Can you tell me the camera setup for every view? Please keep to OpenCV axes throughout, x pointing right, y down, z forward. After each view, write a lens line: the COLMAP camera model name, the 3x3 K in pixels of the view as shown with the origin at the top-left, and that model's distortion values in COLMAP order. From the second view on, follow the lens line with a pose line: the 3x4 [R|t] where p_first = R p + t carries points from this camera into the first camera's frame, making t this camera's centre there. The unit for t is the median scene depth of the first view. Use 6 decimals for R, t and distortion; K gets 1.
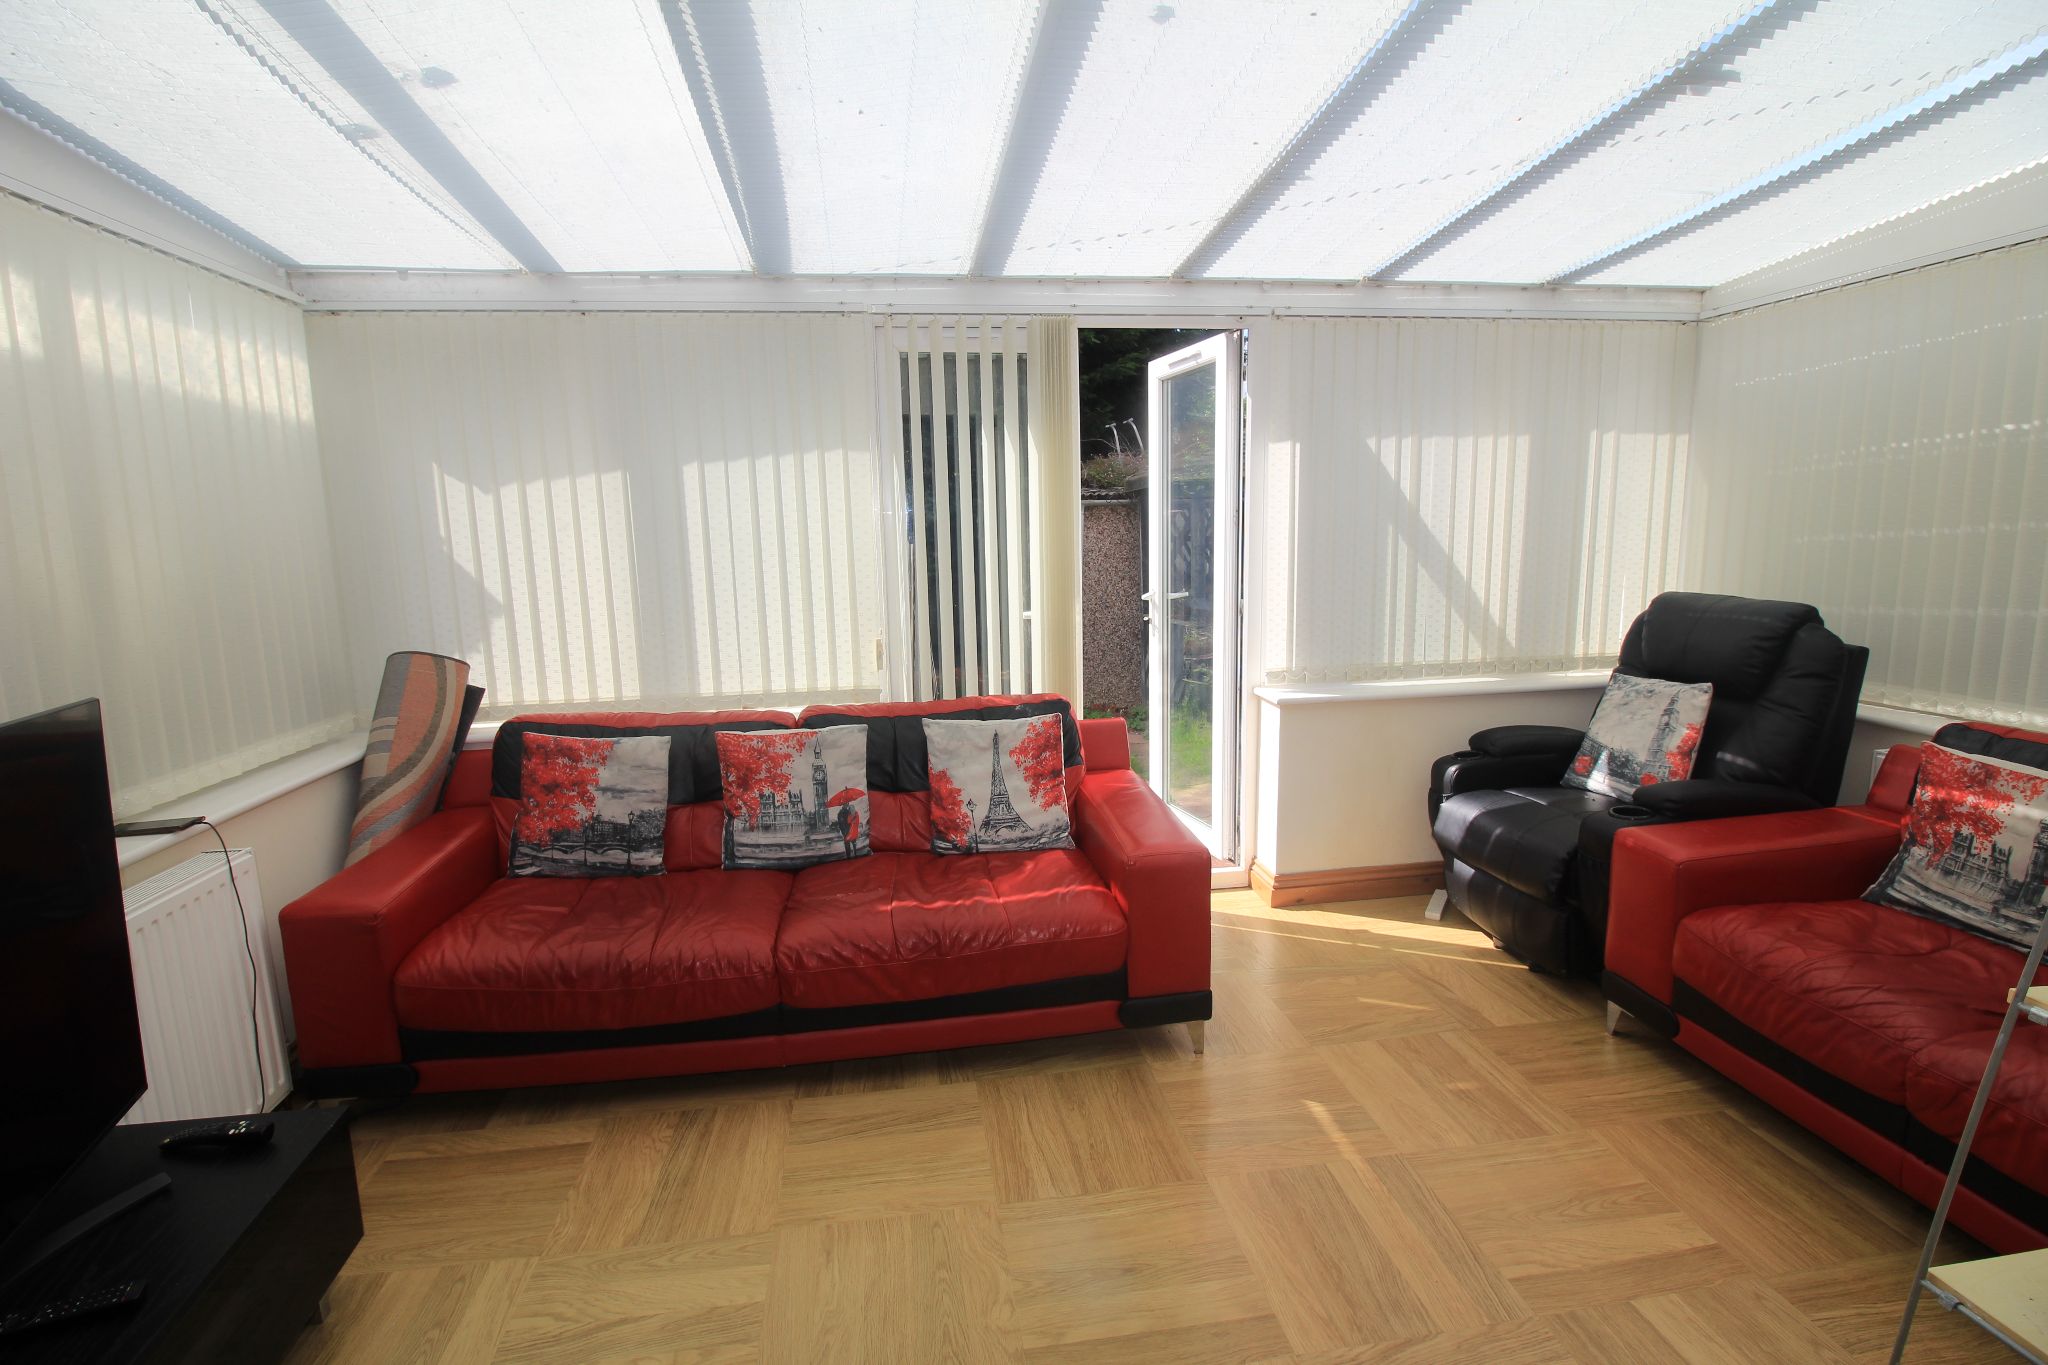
lens RADIAL K [[968.0, 0, 1020.4], [0, 968.0, 685.4], [0, 0, 1]] dist [-0.000225, -0.000002]
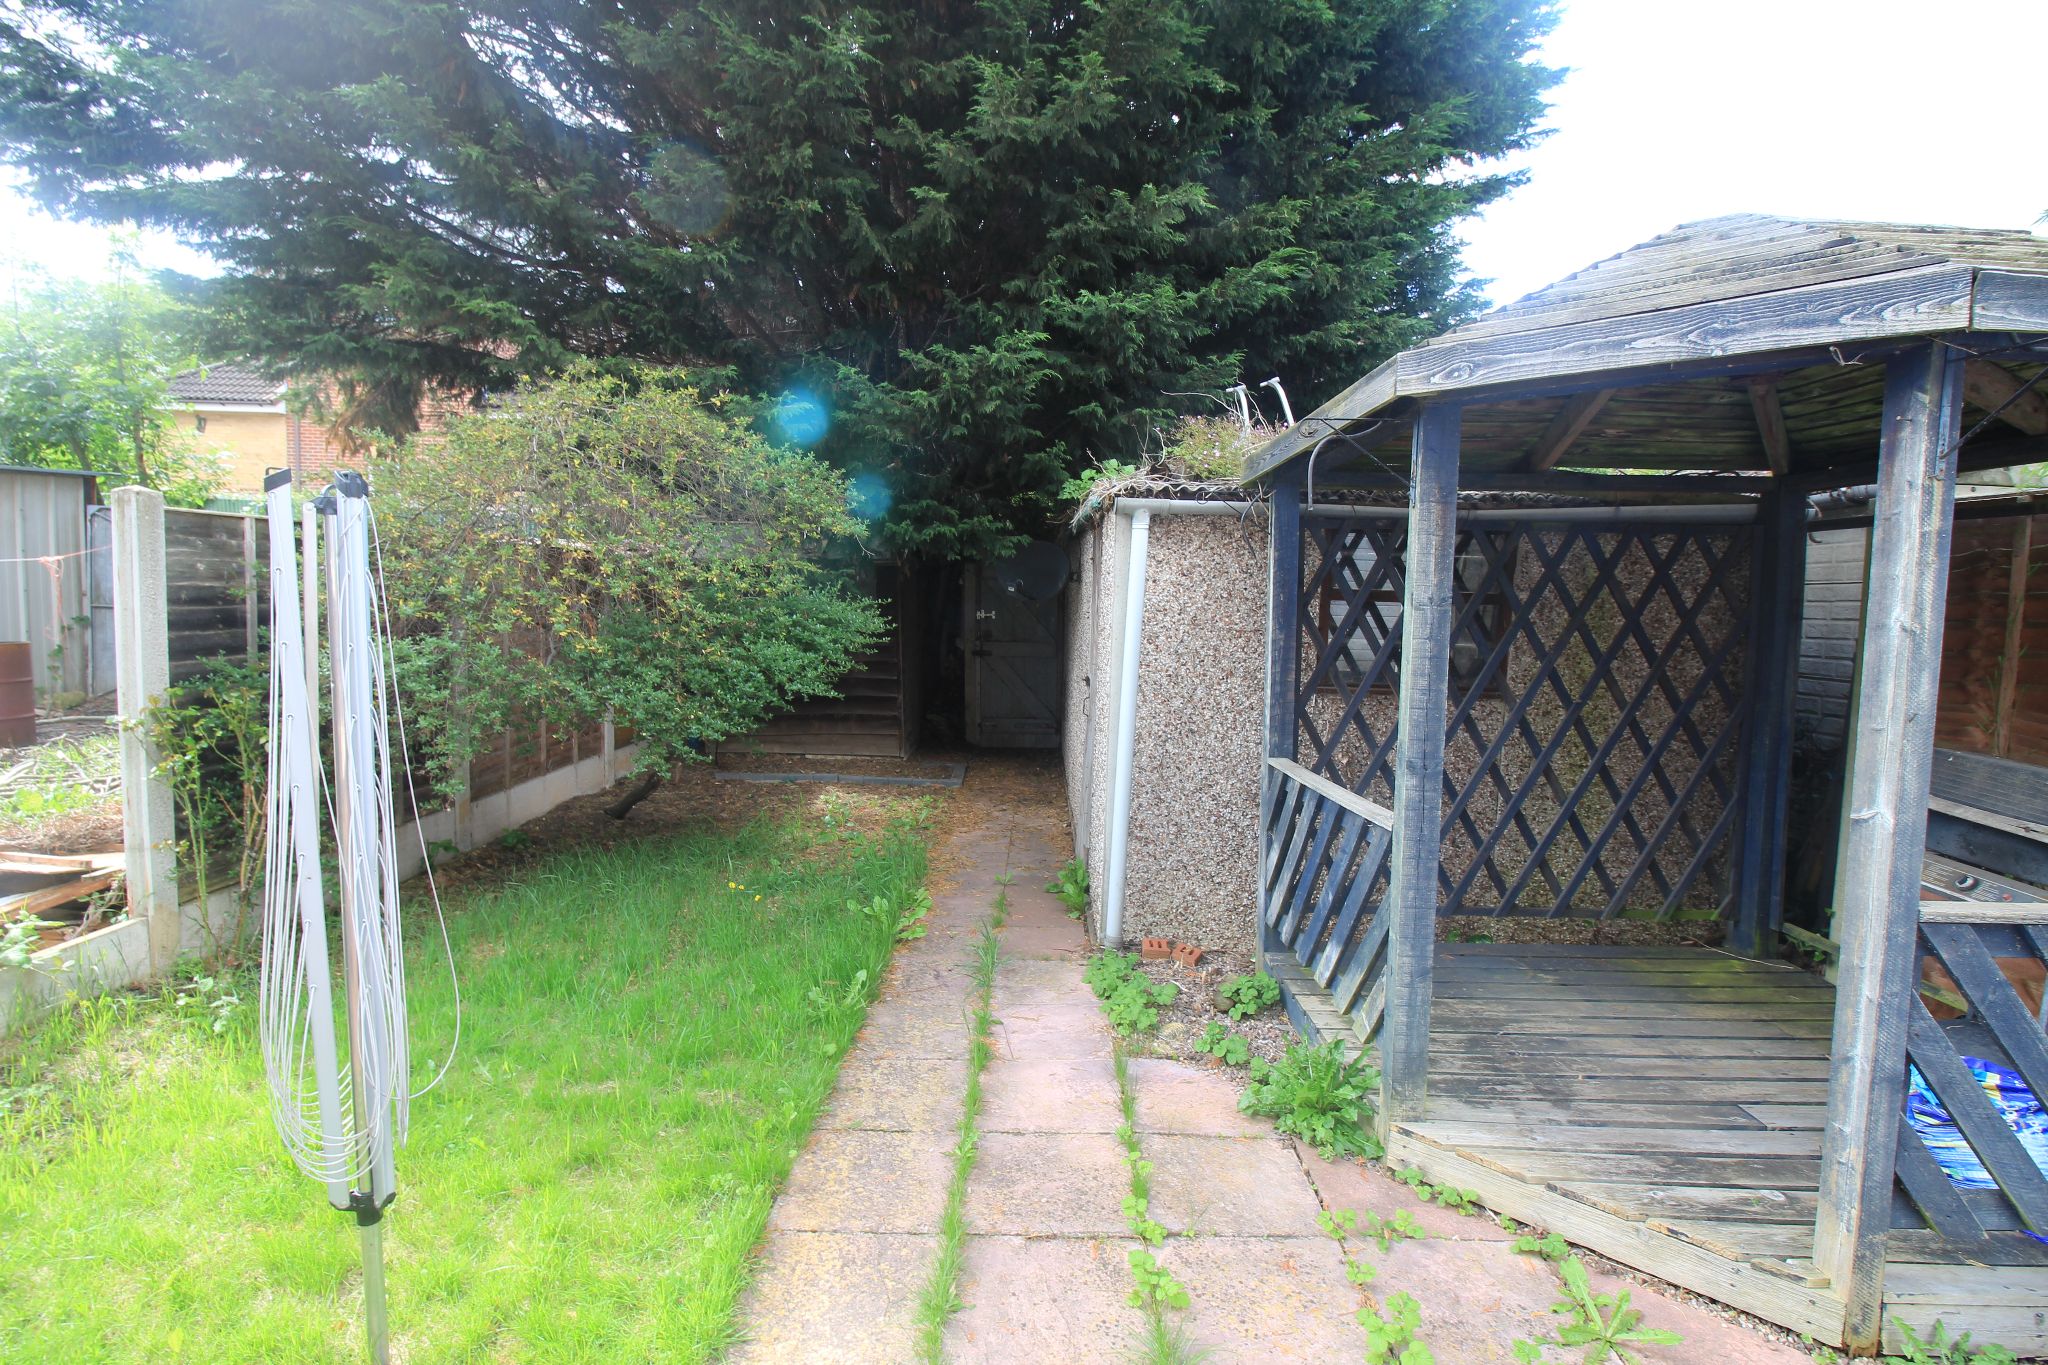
lens RADIAL K [[968.0, 0, 1023.9], [0, 968.0, 678.1], [0, 0, 1]] dist [-0.000225, -0.000002]
pose [[0.985367, 0.059962, -0.159552, 0.083848], [-0.072480, 0.994634, -0.073822, -0.067298], [0.154269, 0.084306, 0.984425, 0.534489]]
